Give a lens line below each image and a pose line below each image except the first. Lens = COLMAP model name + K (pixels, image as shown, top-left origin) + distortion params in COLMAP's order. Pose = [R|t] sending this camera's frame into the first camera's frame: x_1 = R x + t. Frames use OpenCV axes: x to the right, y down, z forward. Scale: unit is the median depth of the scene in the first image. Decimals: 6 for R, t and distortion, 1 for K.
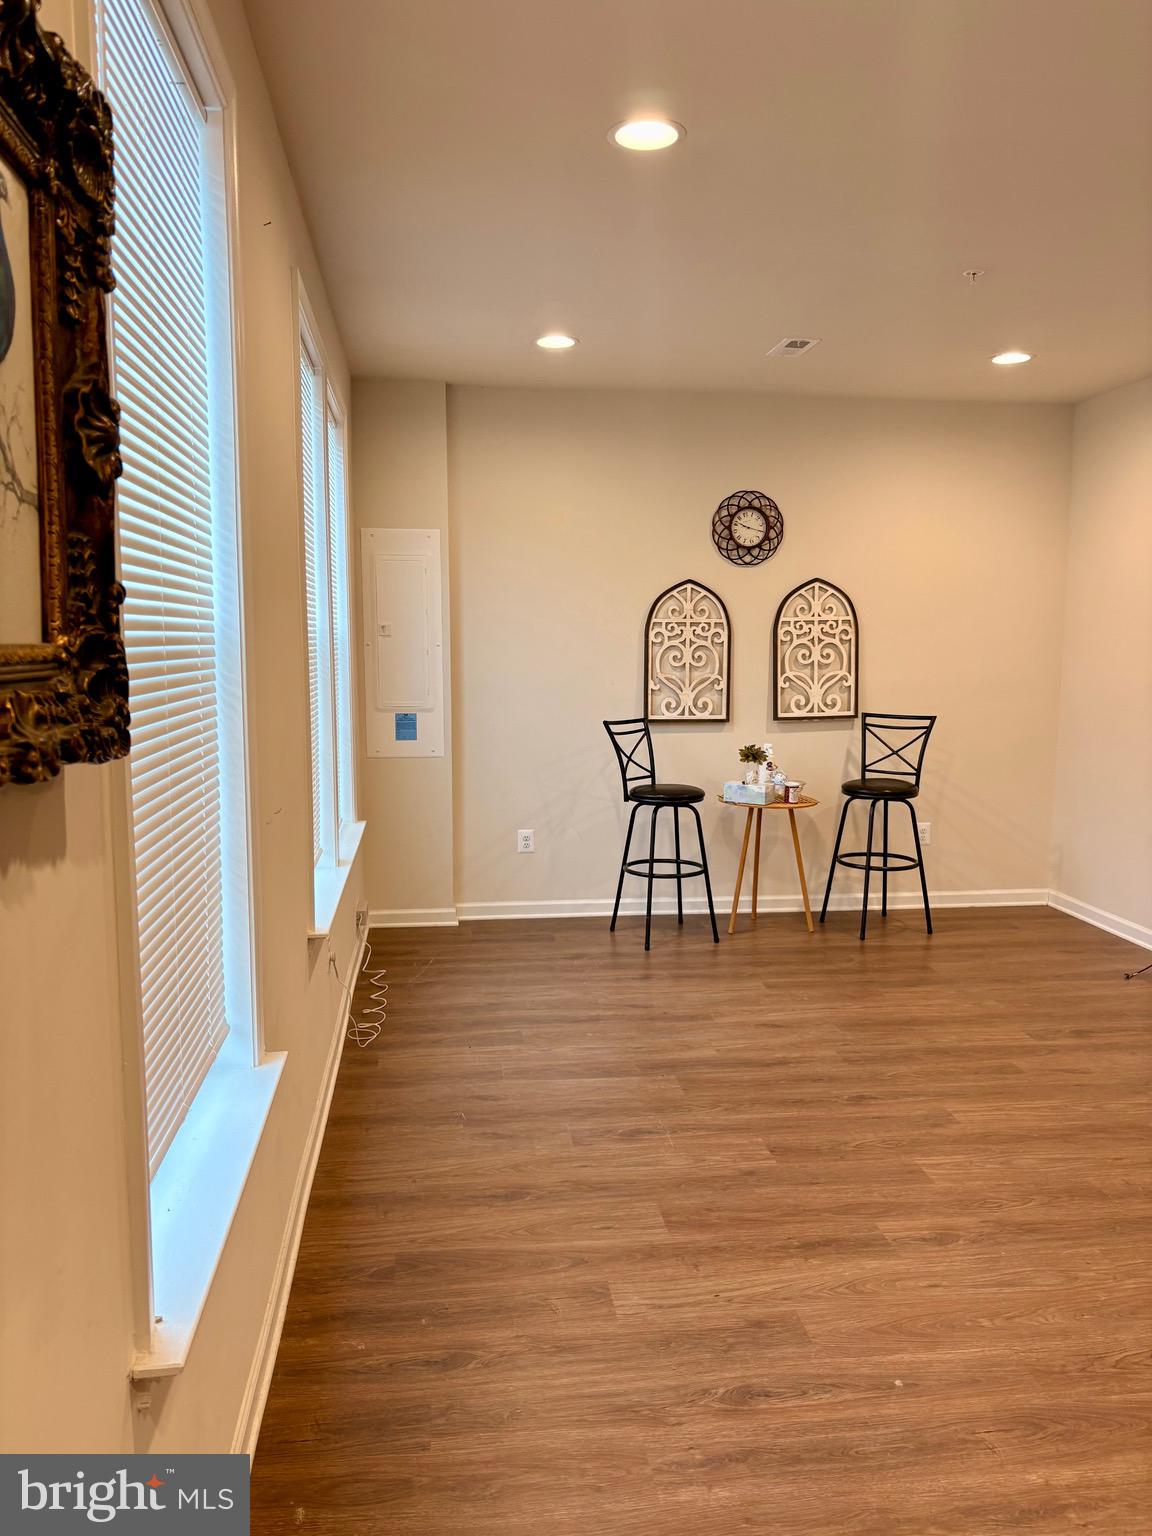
lens RADIAL K [[1158.6, 0, 574.4], [0, 1158.6, 766.4], [0, 0, 1]] dist [0.009528, 0.004569]
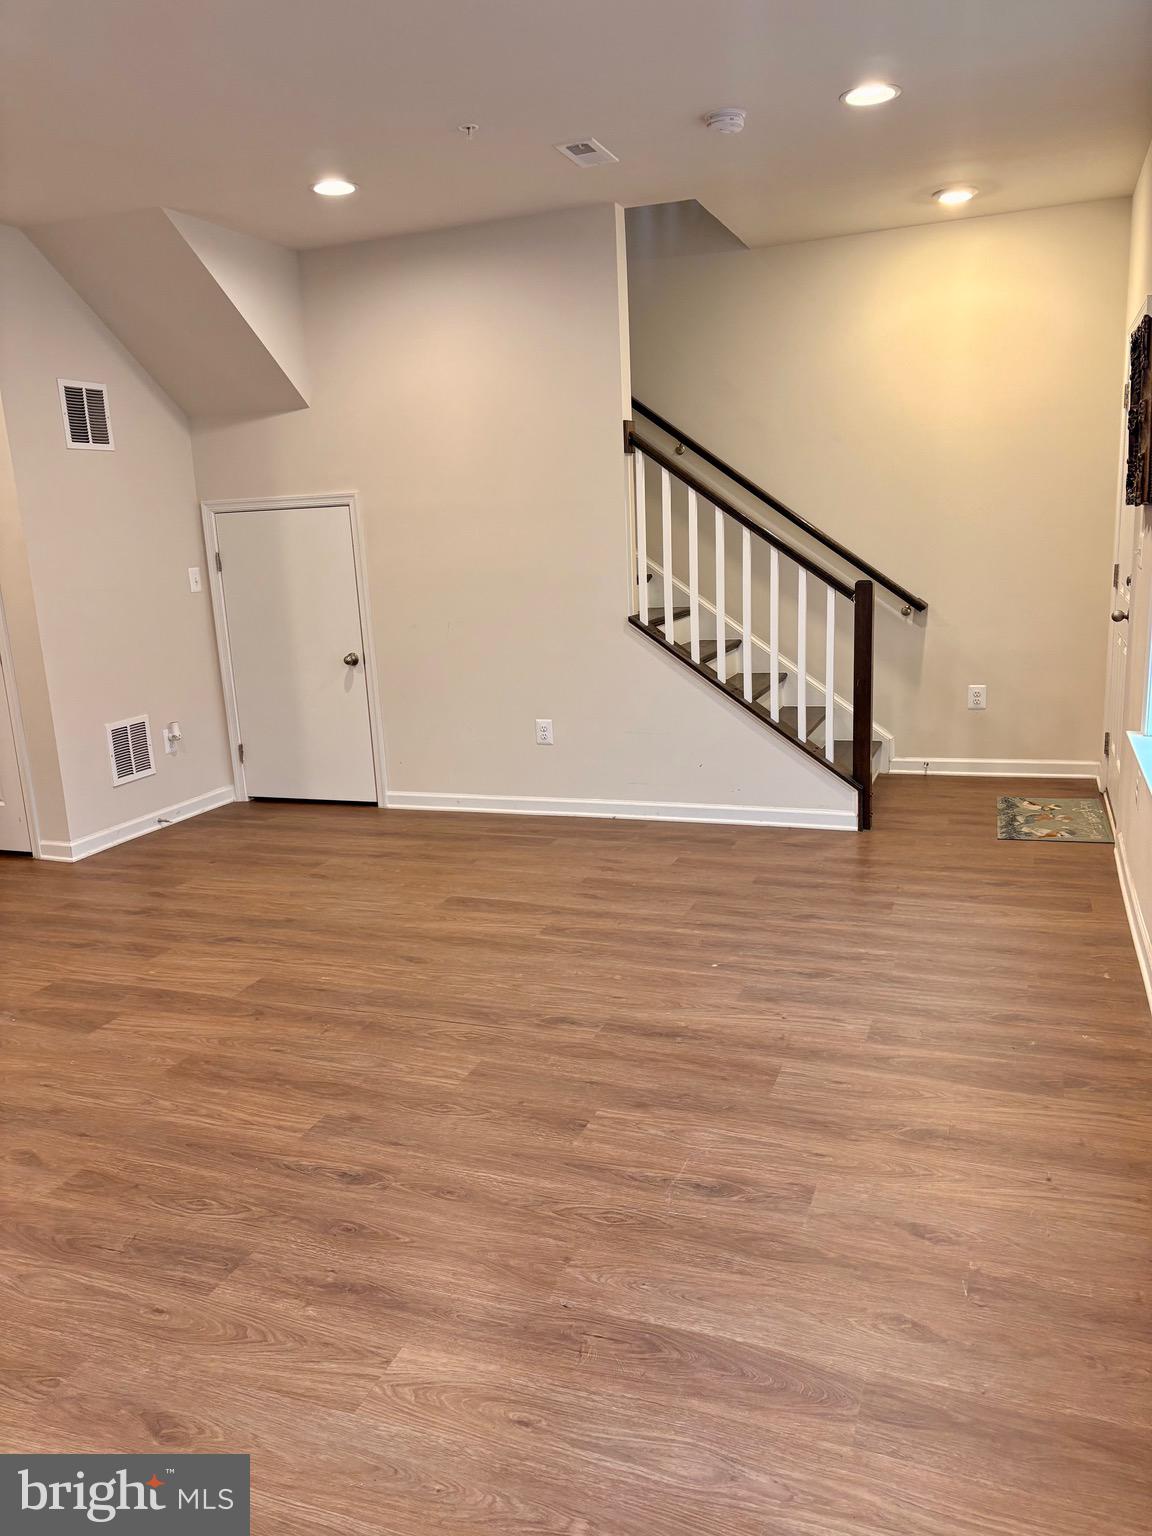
lens RADIAL K [[1158.6, 0, 574.4], [0, 1158.6, 771.8], [0, 0, 1]] dist [0.009528, 0.004569]
pose [[-0.880459, -0.064910, 0.469658, -0.204622], [0.095365, 0.946094, 0.309534, -0.169592], [-0.464433, 0.317321, -0.826807, 1.686076]]
